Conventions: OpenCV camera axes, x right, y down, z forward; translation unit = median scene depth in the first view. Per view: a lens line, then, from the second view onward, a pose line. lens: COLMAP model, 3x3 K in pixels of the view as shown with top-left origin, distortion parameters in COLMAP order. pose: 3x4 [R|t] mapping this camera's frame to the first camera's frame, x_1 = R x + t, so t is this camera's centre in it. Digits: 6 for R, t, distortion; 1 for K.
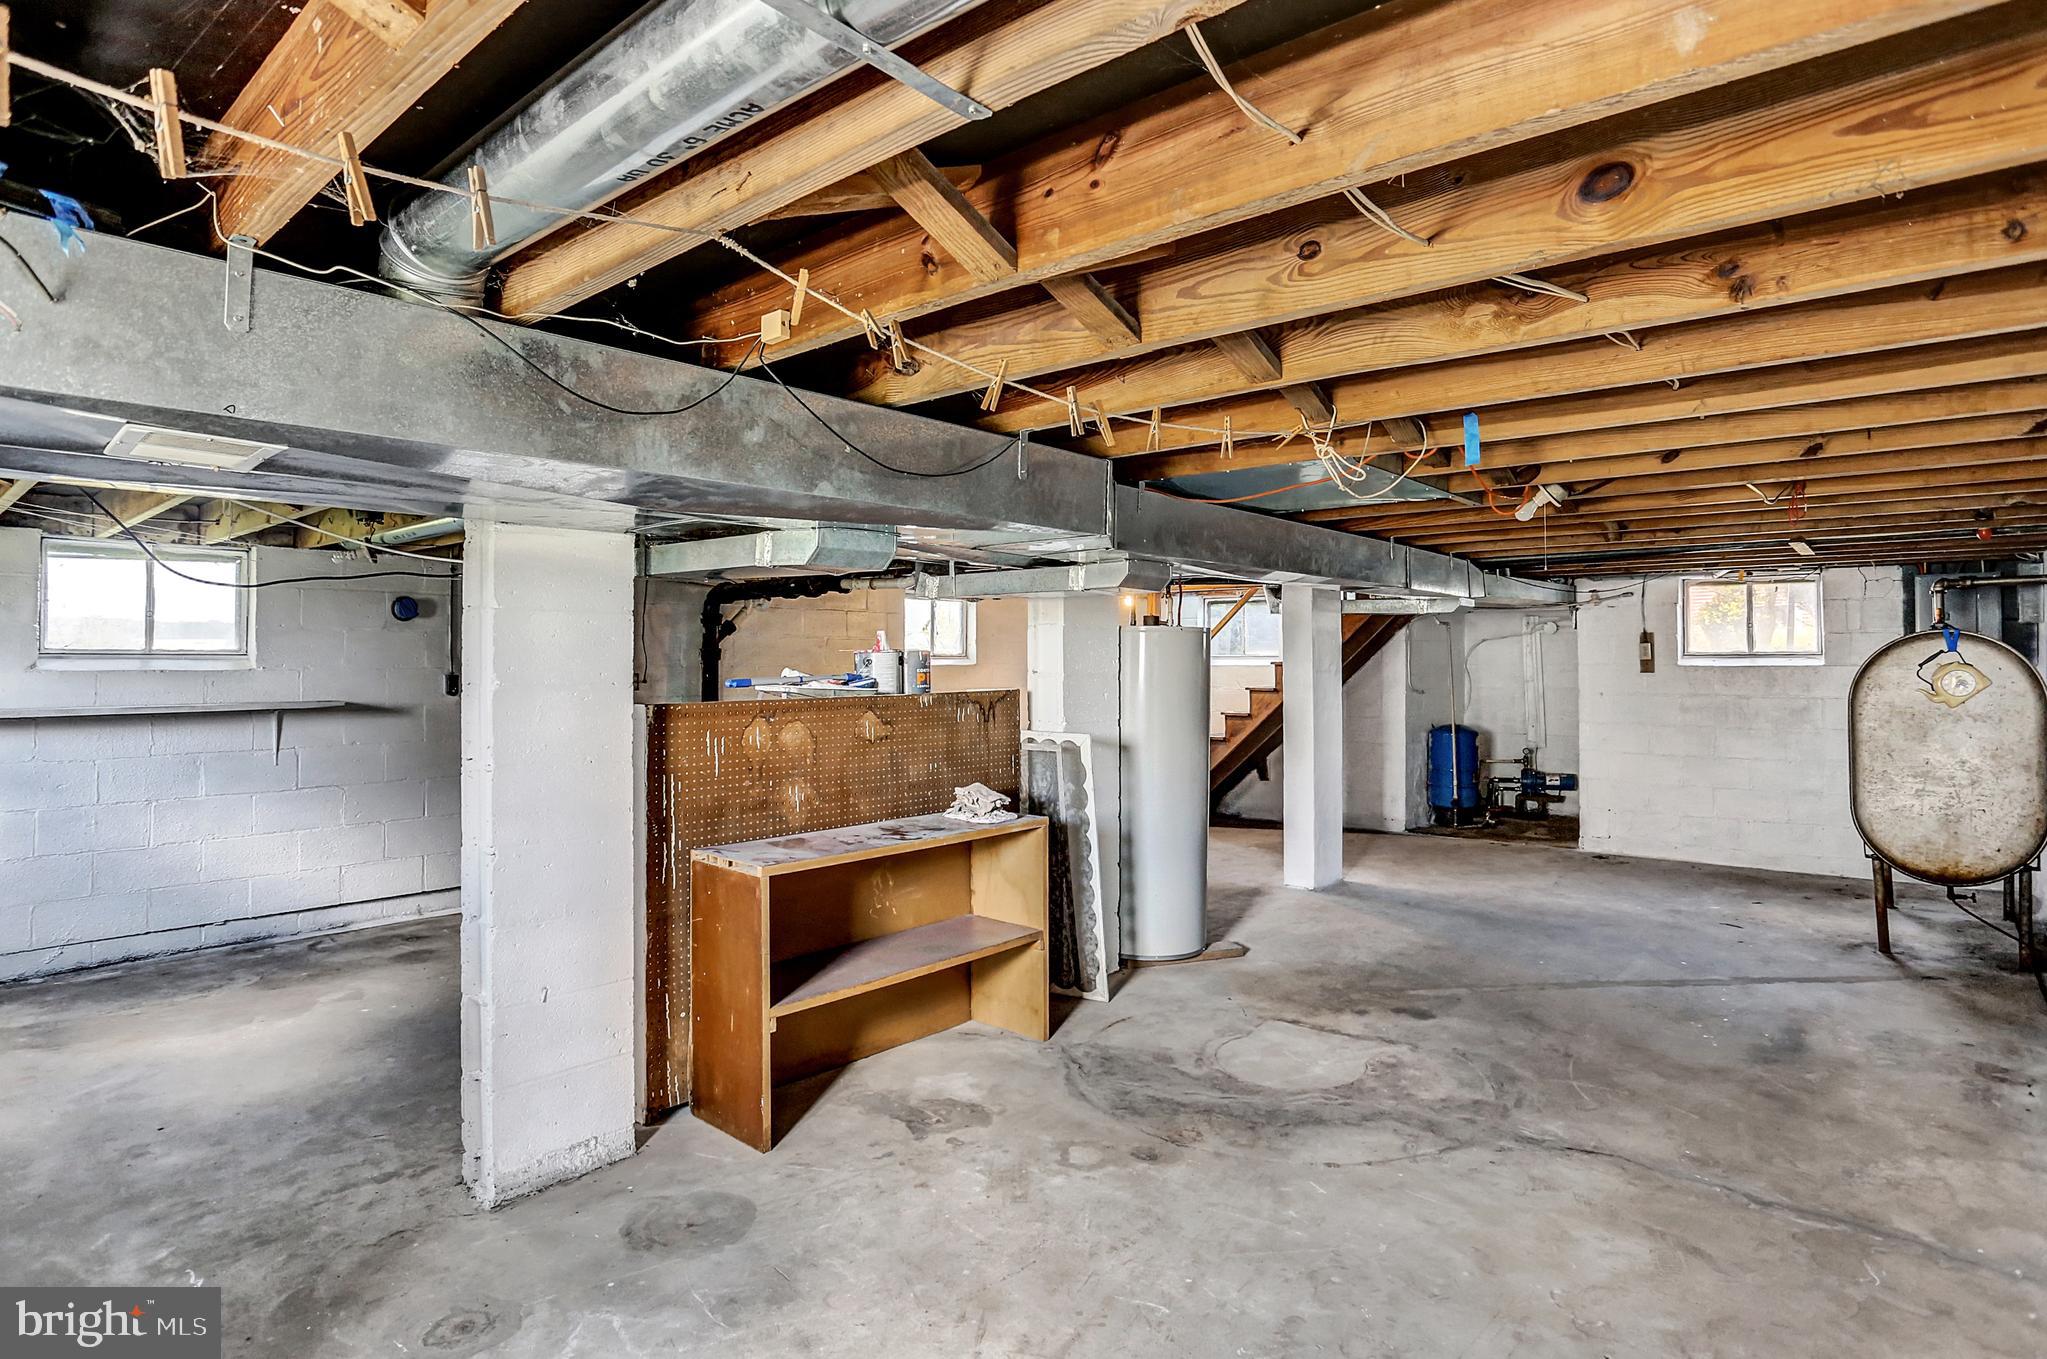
lens RADIAL K [[1037.0, 0, 1018.7], [0, 1037.0, 657.1], [0, 0, 1]] dist [-0.073975, 0.029401]
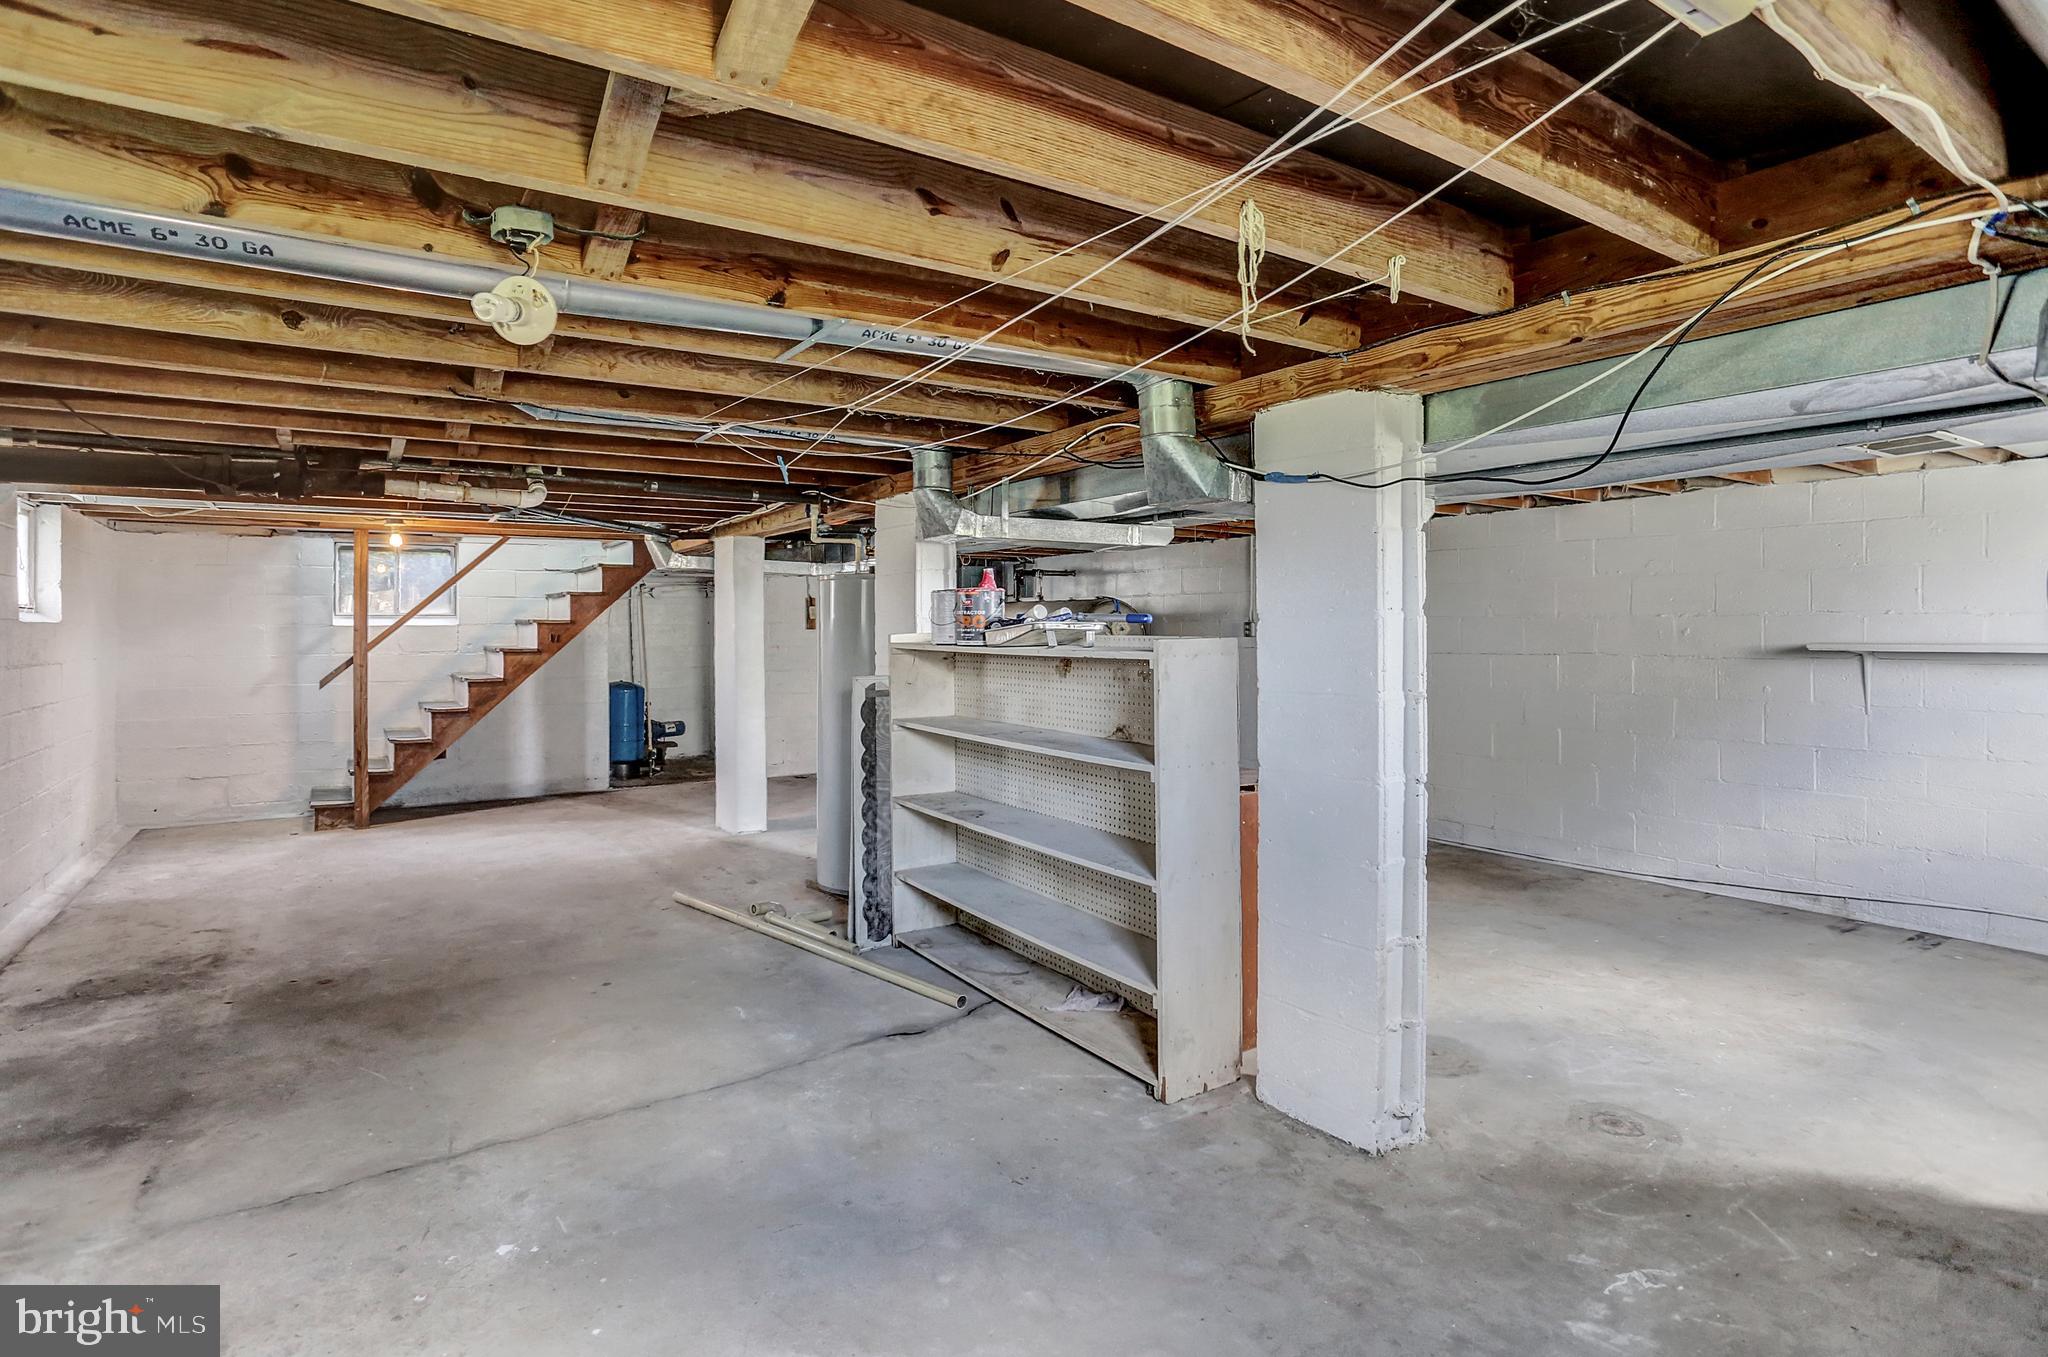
lens RADIAL K [[1037.5, 0, 1019.2], [0, 1037.5, 656.1], [0, 0, 1]] dist [-0.073975, 0.029401]
pose [[0.285434, -0.019937, 0.958191, -1.462182], [-0.000302, 0.999782, 0.020892, 0.060000], [-0.958398, -0.006252, 0.285366, 1.024746]]
